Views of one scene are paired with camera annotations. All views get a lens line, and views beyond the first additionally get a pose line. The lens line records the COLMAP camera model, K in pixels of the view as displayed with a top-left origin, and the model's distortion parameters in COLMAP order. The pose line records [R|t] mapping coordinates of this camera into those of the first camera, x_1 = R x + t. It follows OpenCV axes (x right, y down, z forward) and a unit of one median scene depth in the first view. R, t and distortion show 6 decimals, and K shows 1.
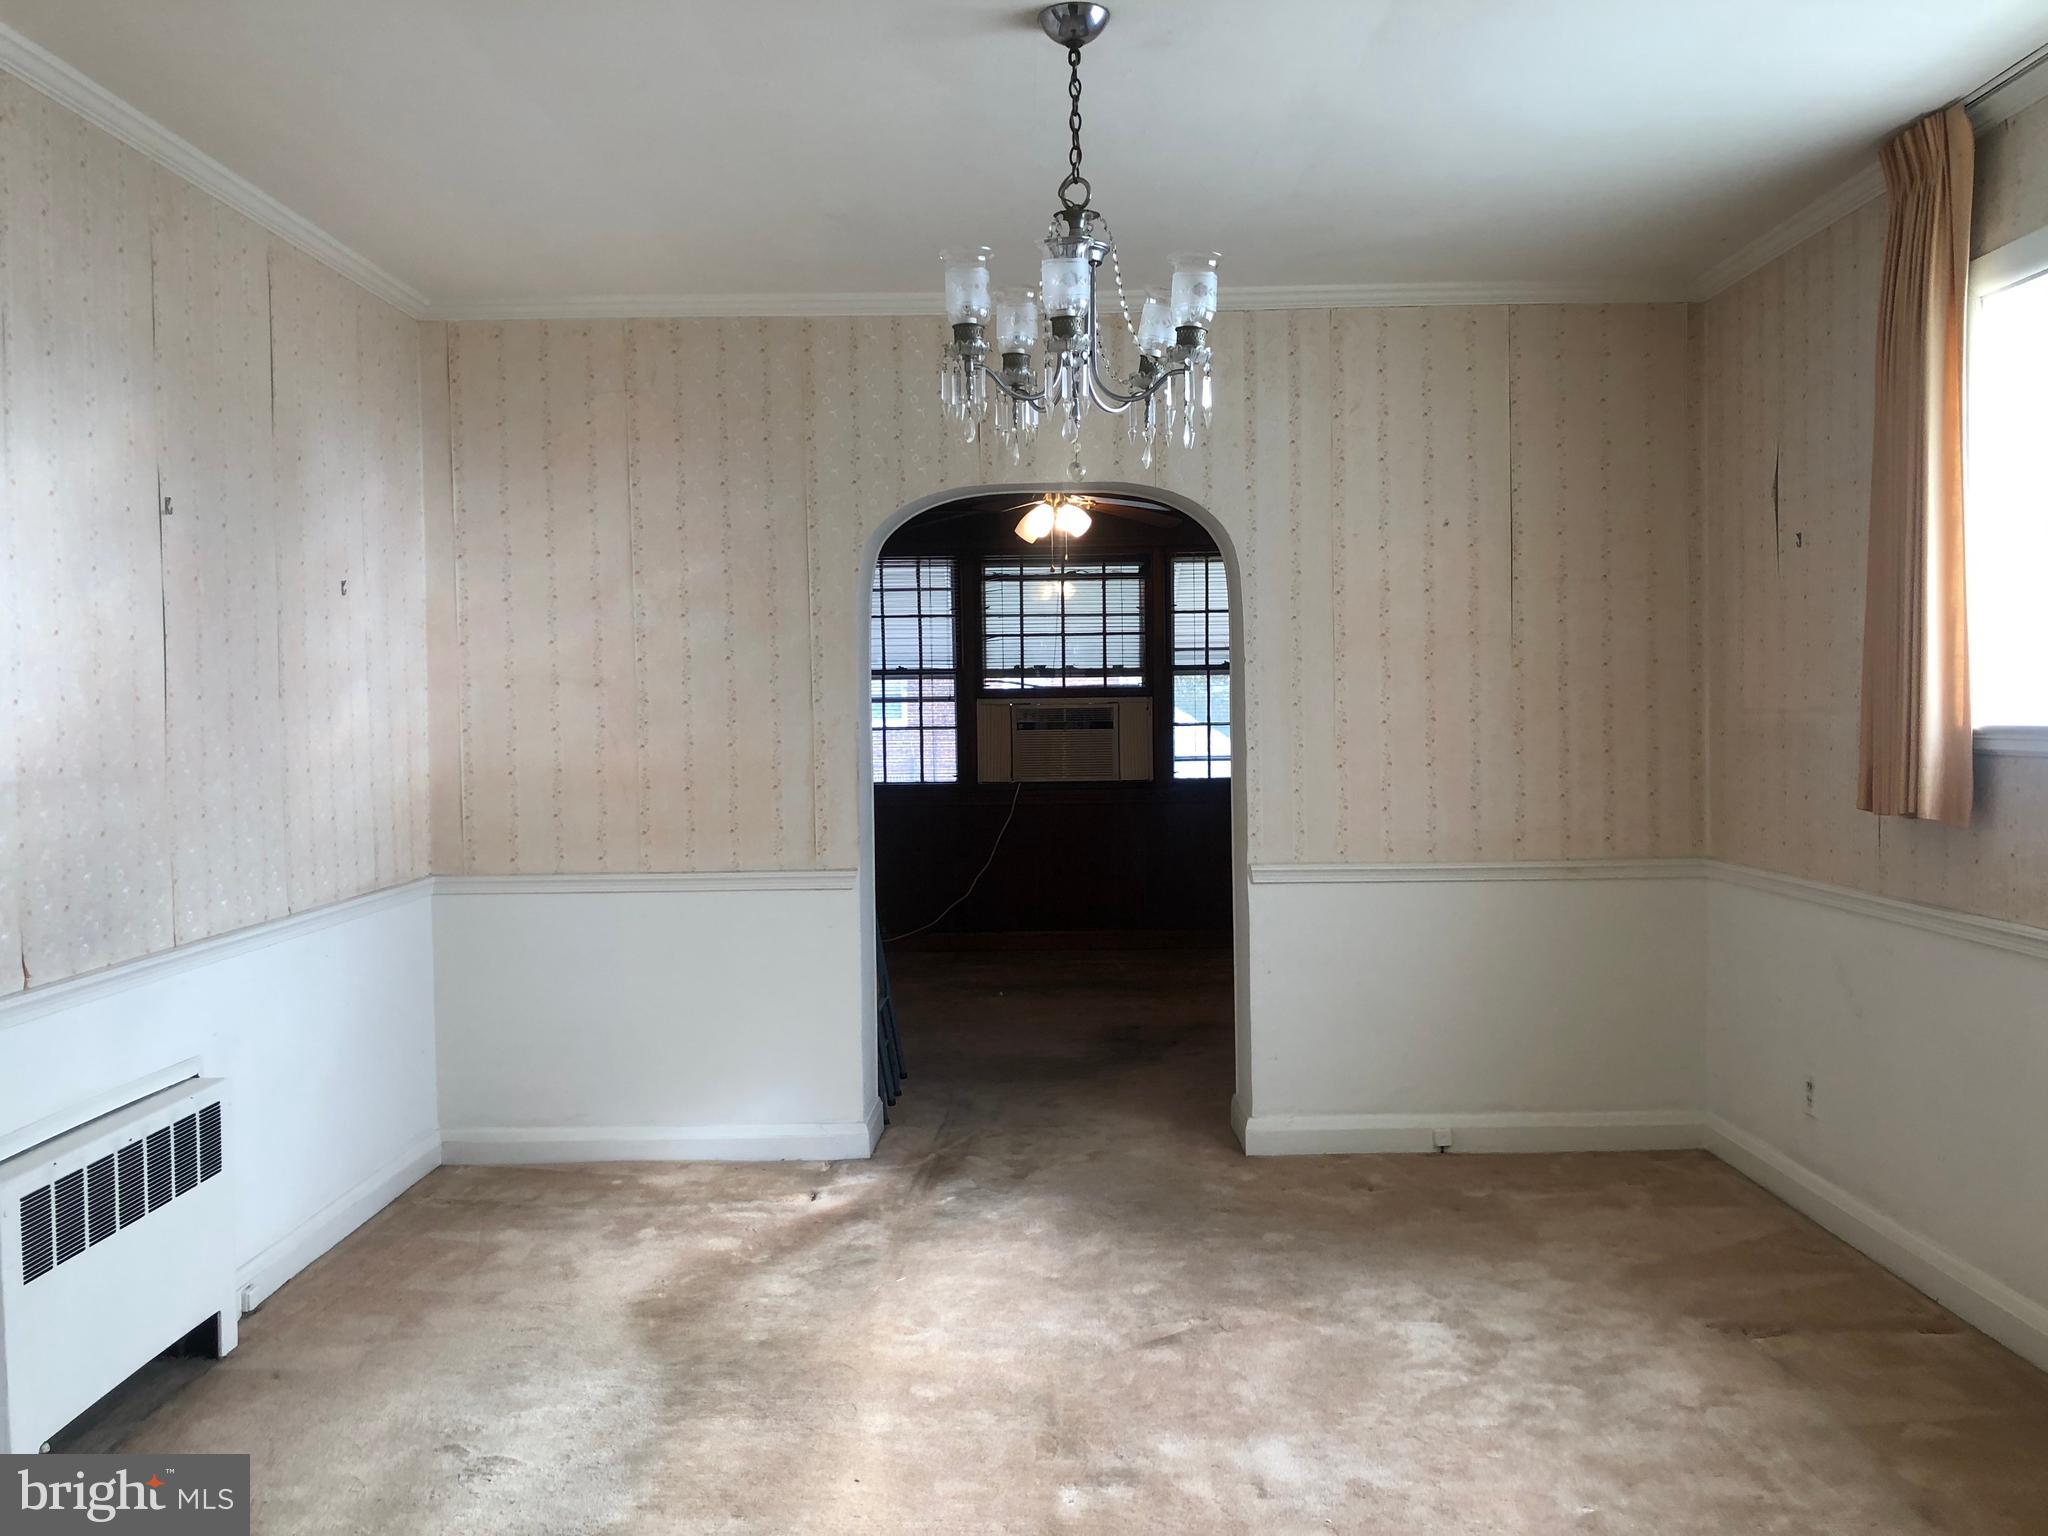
lens RADIAL K [[1673.7, 0, 1035.1], [0, 1673.7, 755.2], [0, 0, 1]] dist [0.030261, -0.022762]
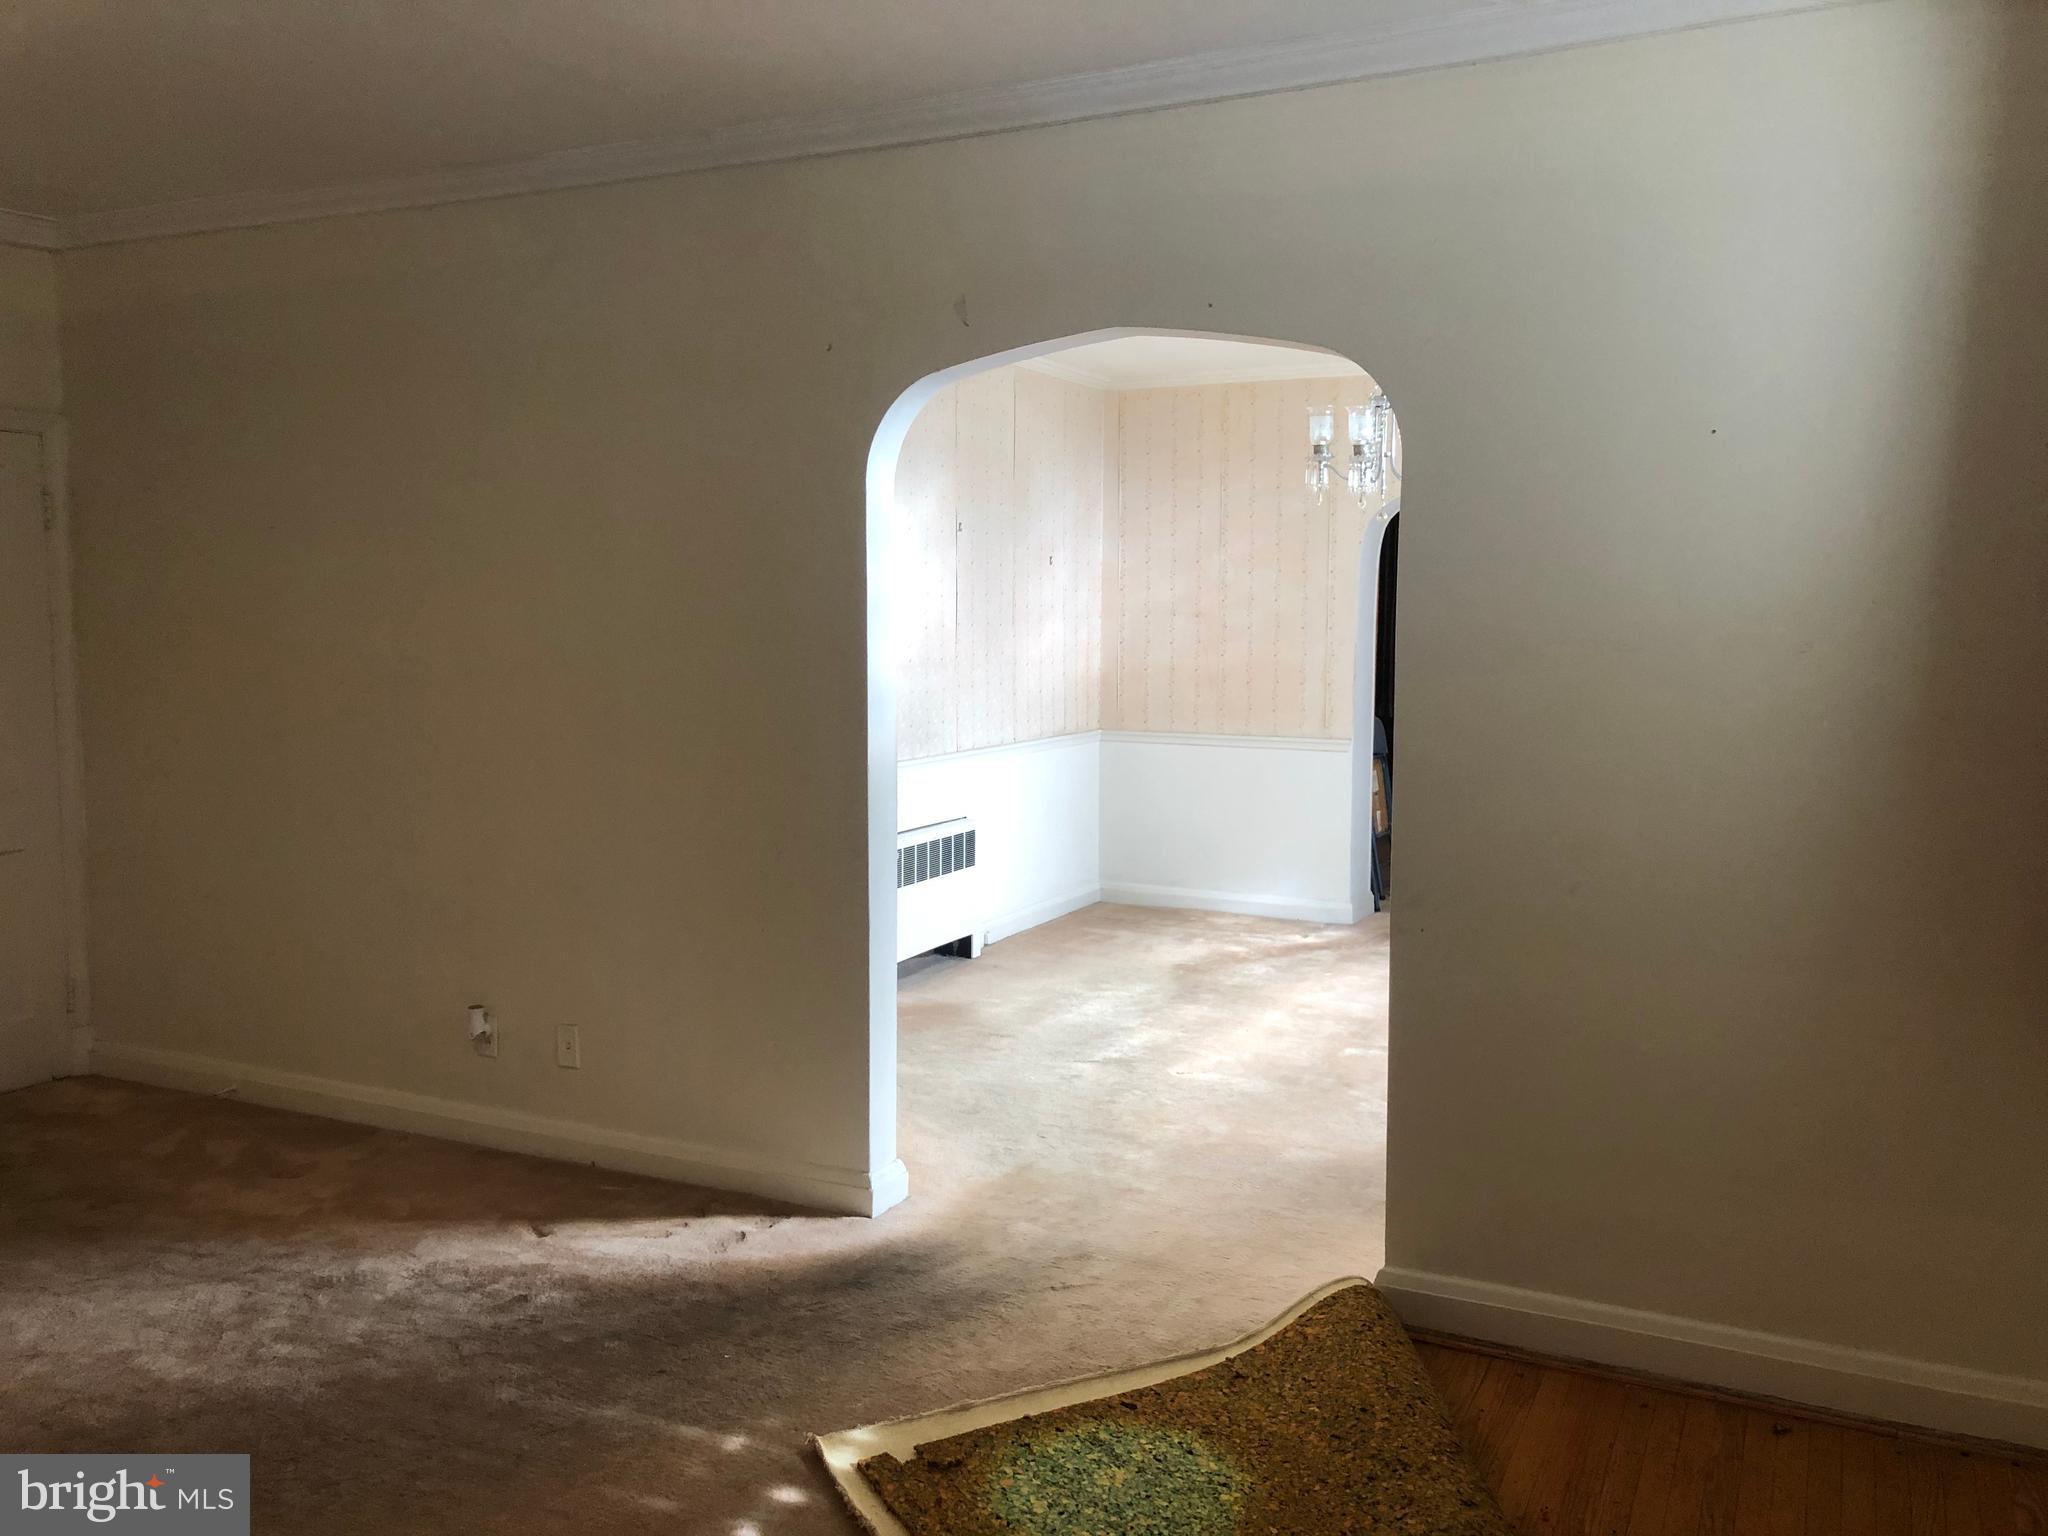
lens RADIAL K [[1673.7, 0, 1026.6], [0, 1673.7, 768.6], [0, 0, 1]] dist [0.030261, -0.022762]
pose [[0.898414, 0.060139, -0.435013, 0.324570], [-0.030270, 0.996703, 0.075275, -0.012518], [0.438106, -0.054460, 0.897272, -0.564982]]
